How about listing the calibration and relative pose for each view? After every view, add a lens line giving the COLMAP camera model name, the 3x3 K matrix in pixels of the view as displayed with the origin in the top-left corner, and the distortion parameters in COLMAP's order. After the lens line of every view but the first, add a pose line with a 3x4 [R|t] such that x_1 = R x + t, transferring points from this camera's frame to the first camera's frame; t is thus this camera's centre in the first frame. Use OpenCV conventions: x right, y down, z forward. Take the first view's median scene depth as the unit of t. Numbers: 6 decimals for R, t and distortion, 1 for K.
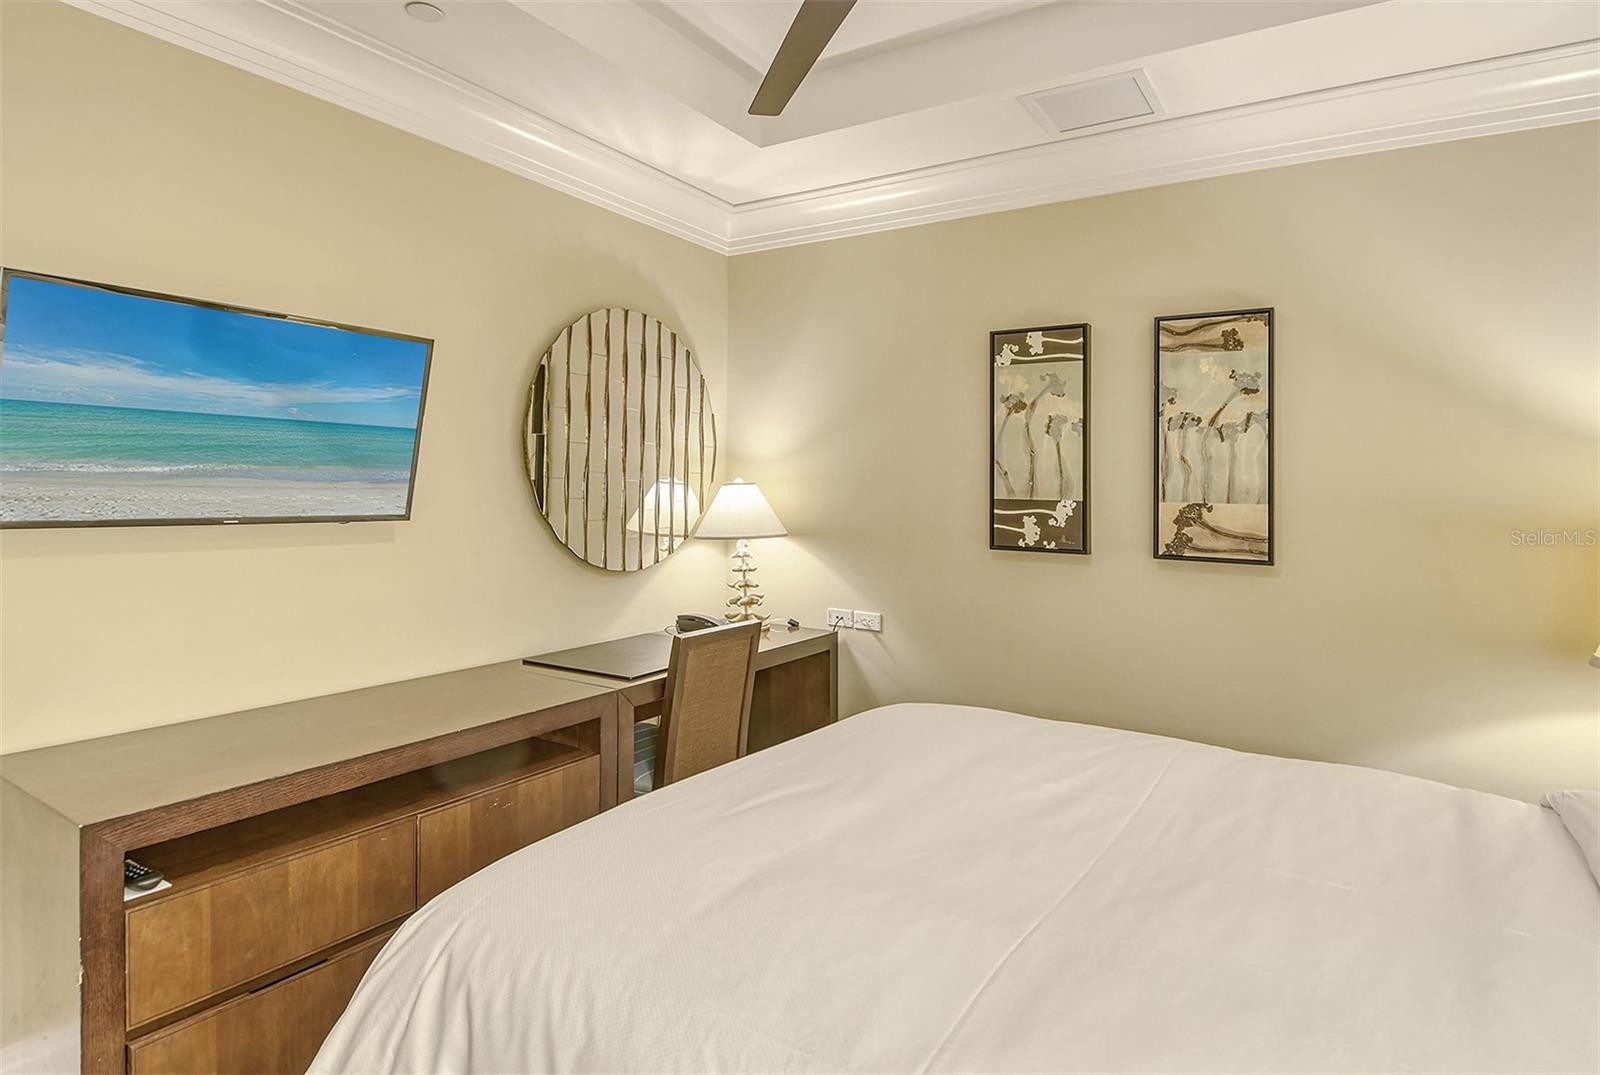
lens RADIAL K [[868.6, 0, 809.0], [0, 868.6, 501.7], [0, 0, 1]] dist [0.025408, -0.017823]
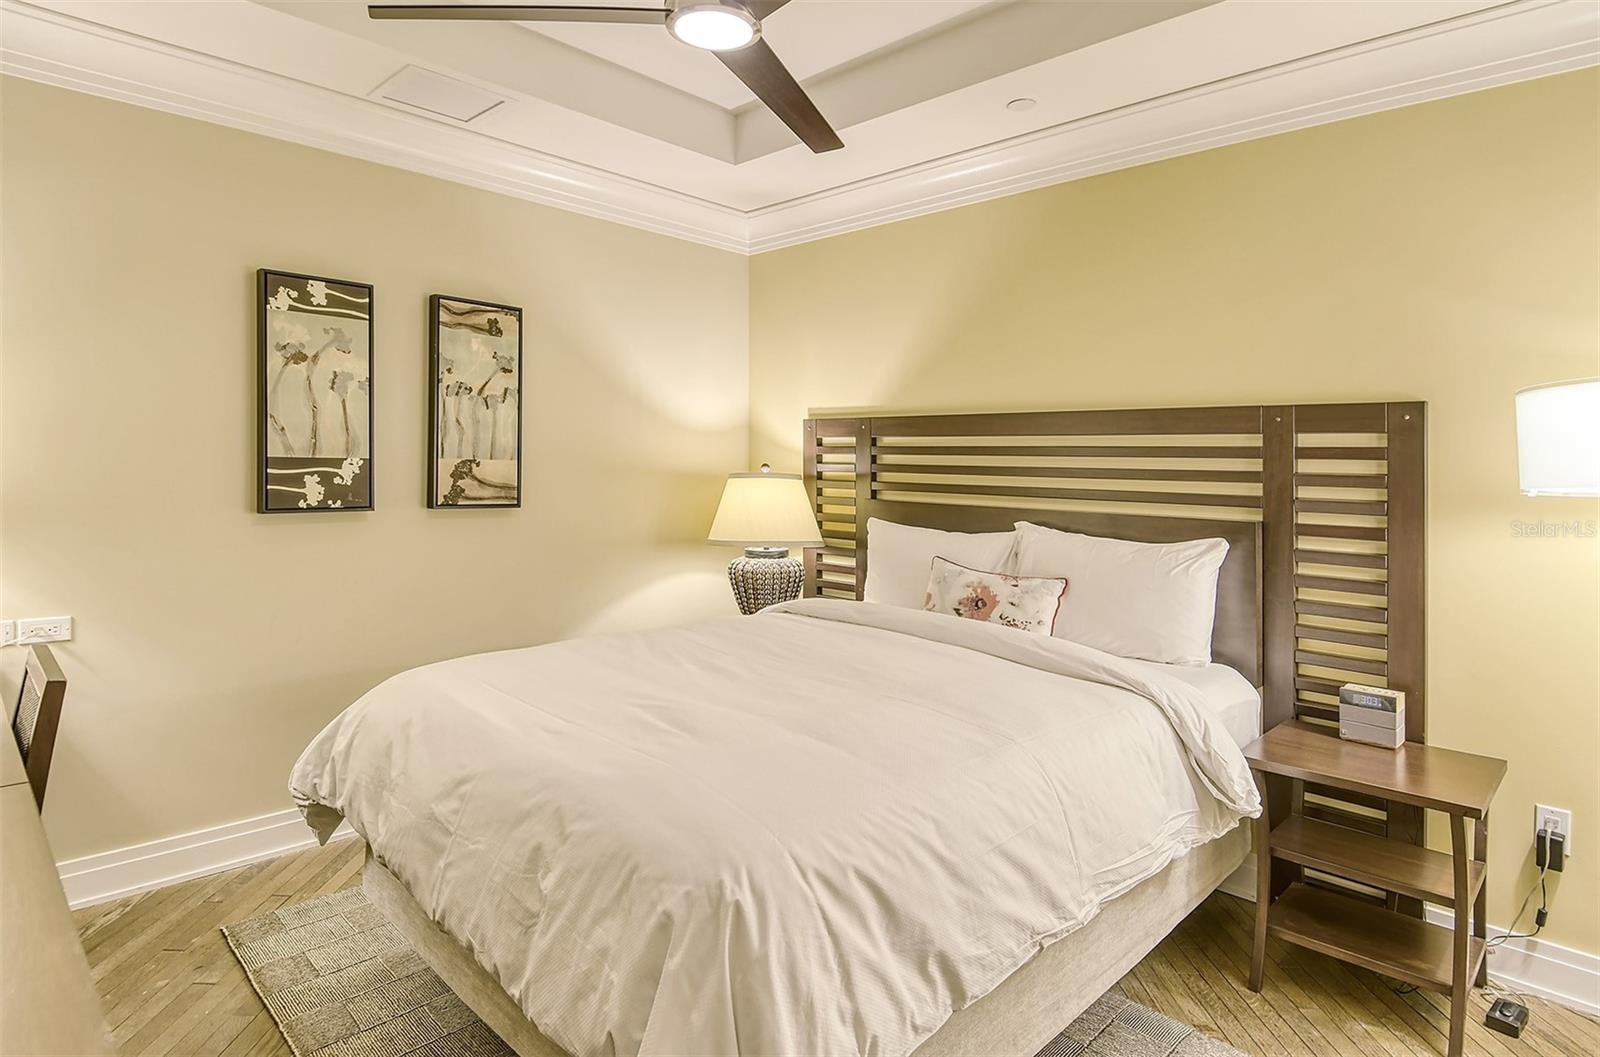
lens RADIAL K [[872.3, 0, 763.4], [0, 872.3, 473.9], [0, 0, 1]] dist [0.020804, -0.003260]
pose [[0.234015, -0.025742, 0.971892, -0.599066], [0.005131, 0.999668, 0.025243, -0.006480], [-0.972219, -0.000921, 0.234069, 0.319871]]
